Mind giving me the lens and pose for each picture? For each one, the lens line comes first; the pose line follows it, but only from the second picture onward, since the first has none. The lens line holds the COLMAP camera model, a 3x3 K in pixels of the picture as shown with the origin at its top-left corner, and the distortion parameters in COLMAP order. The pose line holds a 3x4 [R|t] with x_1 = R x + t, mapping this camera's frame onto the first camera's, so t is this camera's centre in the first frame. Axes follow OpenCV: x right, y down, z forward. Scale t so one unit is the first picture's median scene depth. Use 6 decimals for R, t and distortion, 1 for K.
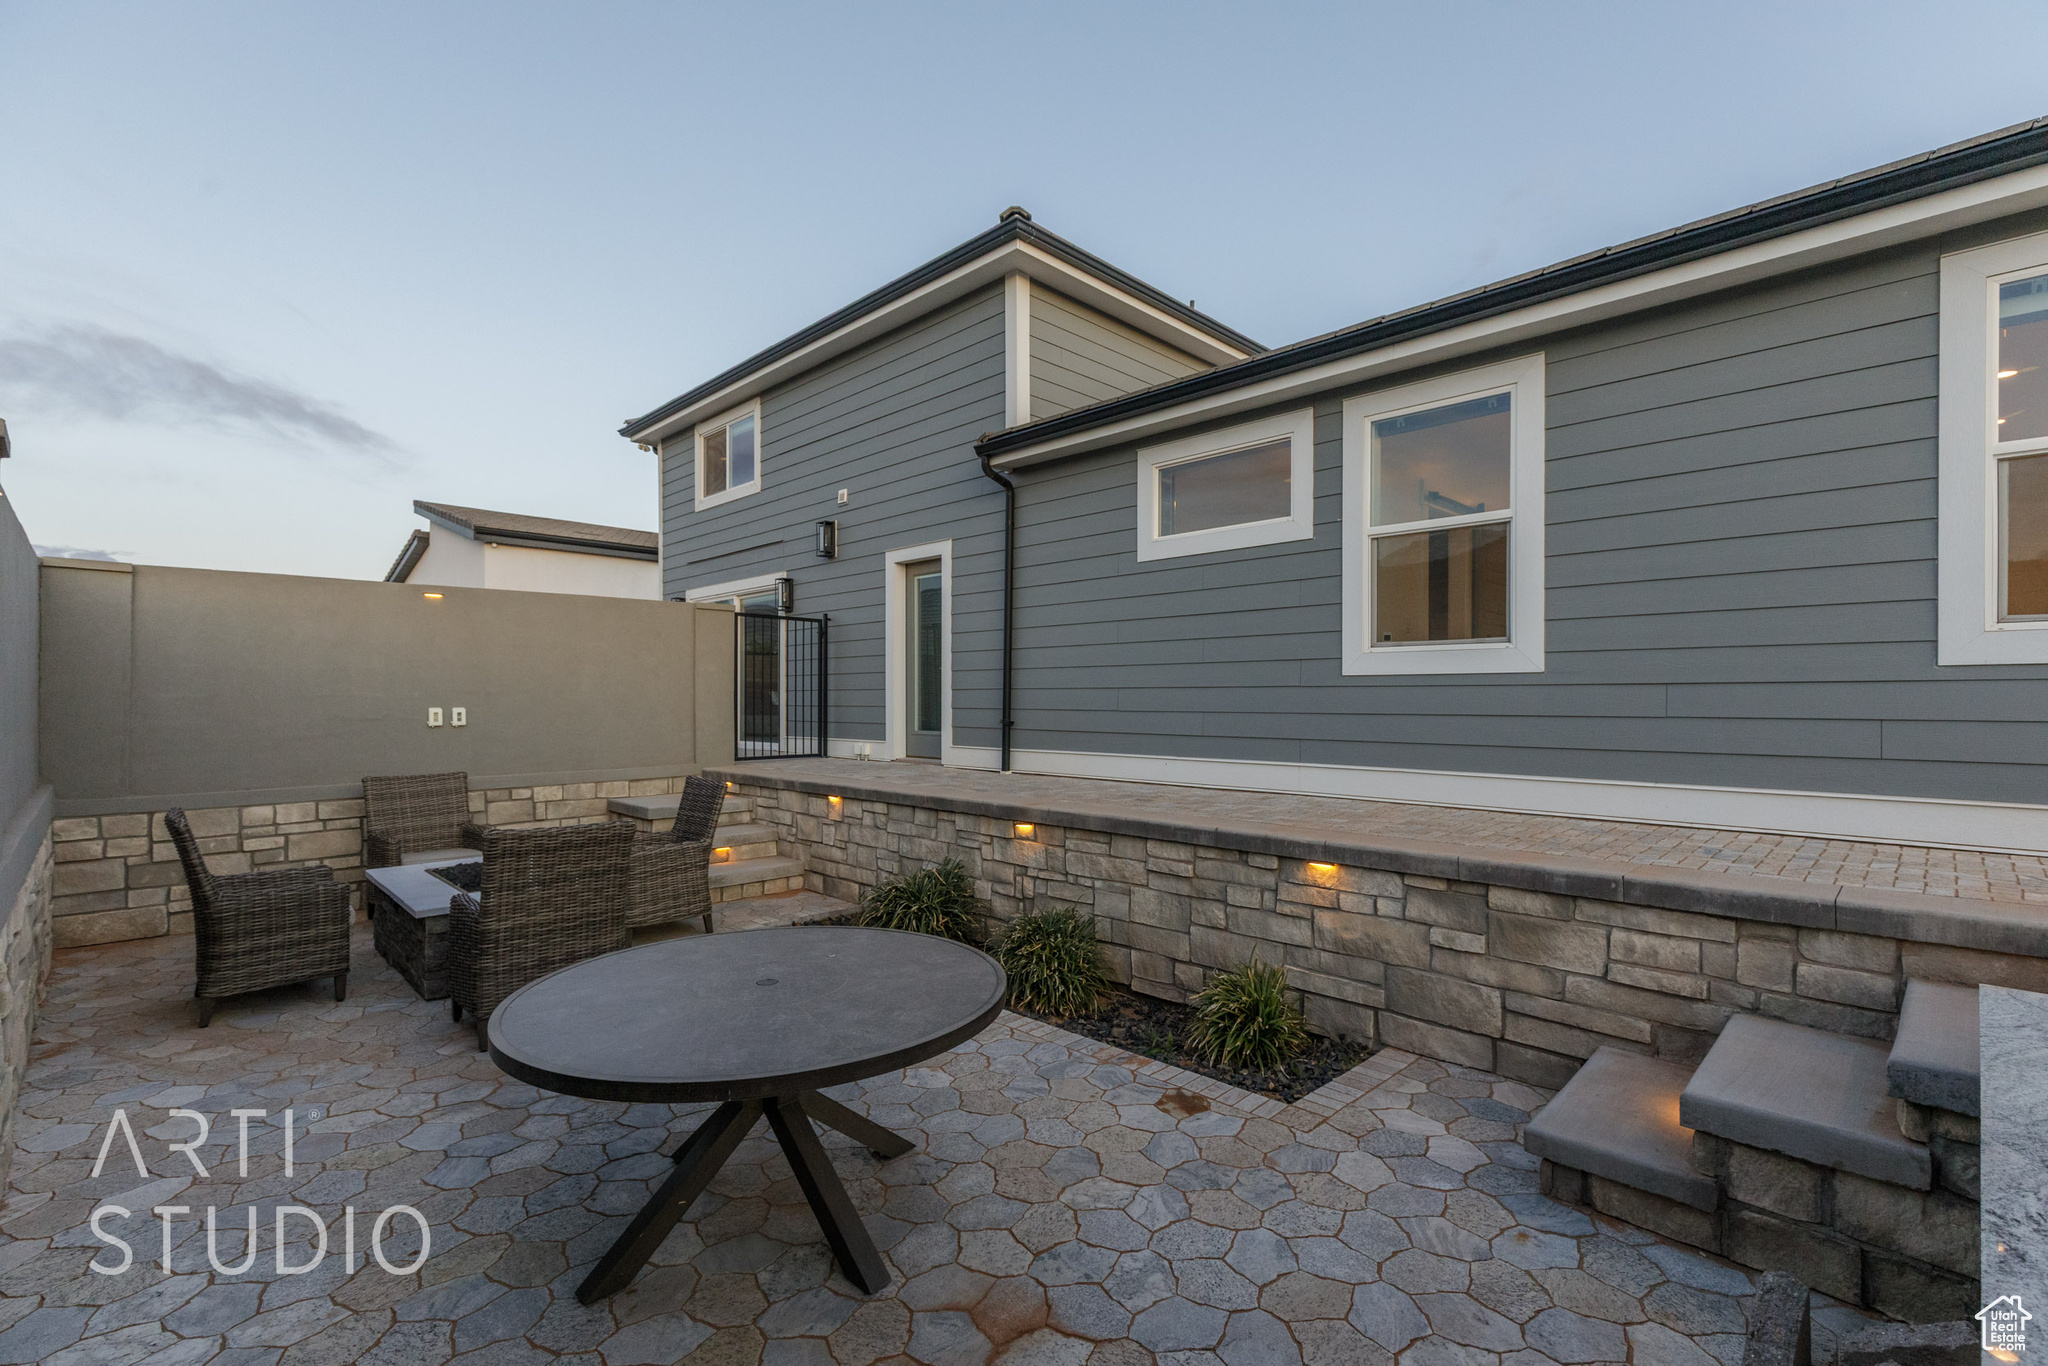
lens RADIAL K [[921.9, 0, 1059.0], [0, 921.9, 700.5], [0, 0, 1]] dist [0.004733, 0.000503]
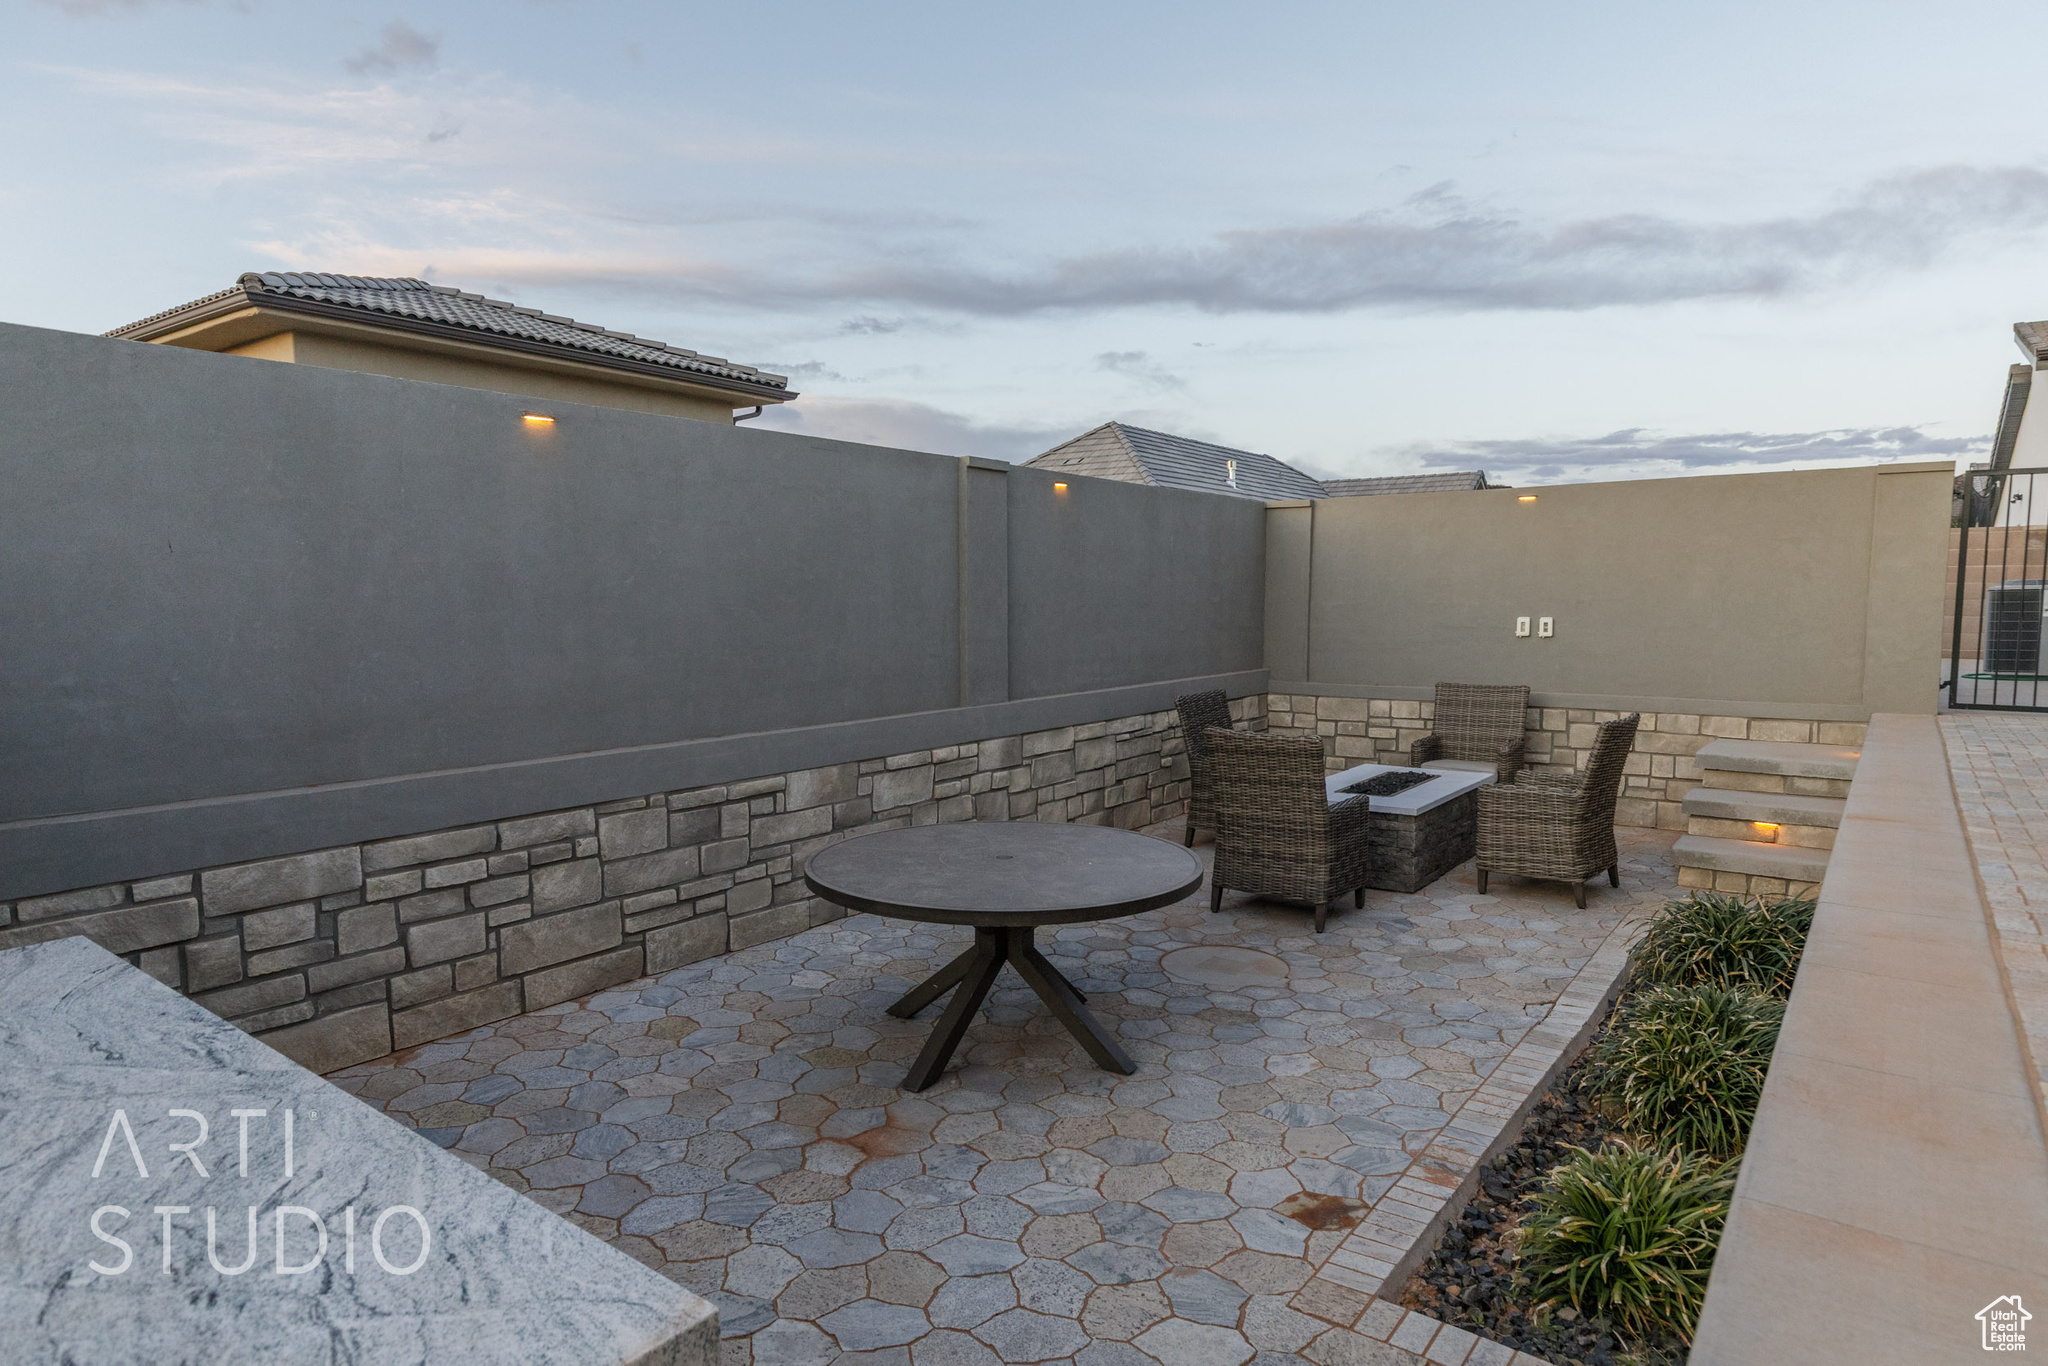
lens RADIAL K [[1194.0, 0, 1019.7], [0, 1194.0, 702.8], [0, 0, 1]] dist [0.007612, 0.001987]
pose [[0.119938, 0.092238, -0.988487, 0.555227], [-0.002061, 0.995696, 0.092661, -0.019426], [0.992779, -0.009076, 0.119611, 0.378829]]
